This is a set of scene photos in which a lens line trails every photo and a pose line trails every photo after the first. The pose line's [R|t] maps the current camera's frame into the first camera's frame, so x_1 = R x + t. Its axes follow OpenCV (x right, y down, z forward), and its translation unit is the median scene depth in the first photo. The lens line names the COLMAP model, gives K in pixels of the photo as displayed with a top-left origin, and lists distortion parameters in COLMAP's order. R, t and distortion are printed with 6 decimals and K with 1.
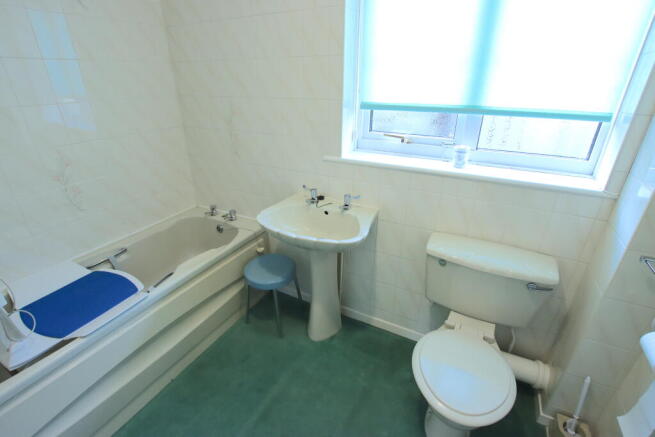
lens RADIAL K [[302.6, 0, 327.5], [0, 302.6, 218.5], [0, 0, 1]] dist [-0.000702, -0.000302]
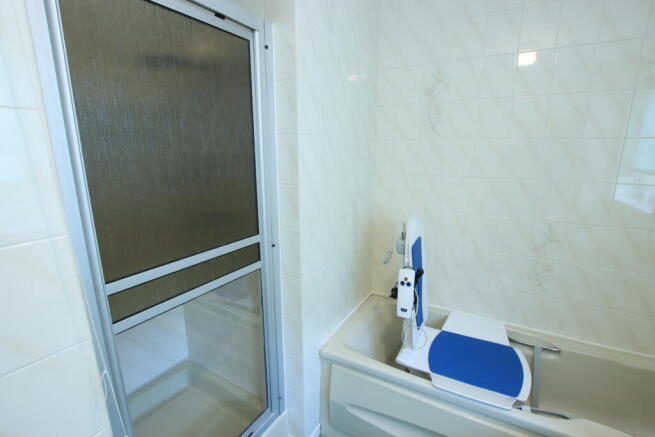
lens RADIAL K [[302.6, 0, 327.5], [0, 302.6, 218.5], [0, 0, 1]] dist [-0.000702, -0.000302]
pose [[-0.005966, 0.218079, -0.975913, 0.070632], [-0.438363, 0.876590, 0.198564, -0.118889], [0.898778, 0.428989, 0.090368, 0.241363]]
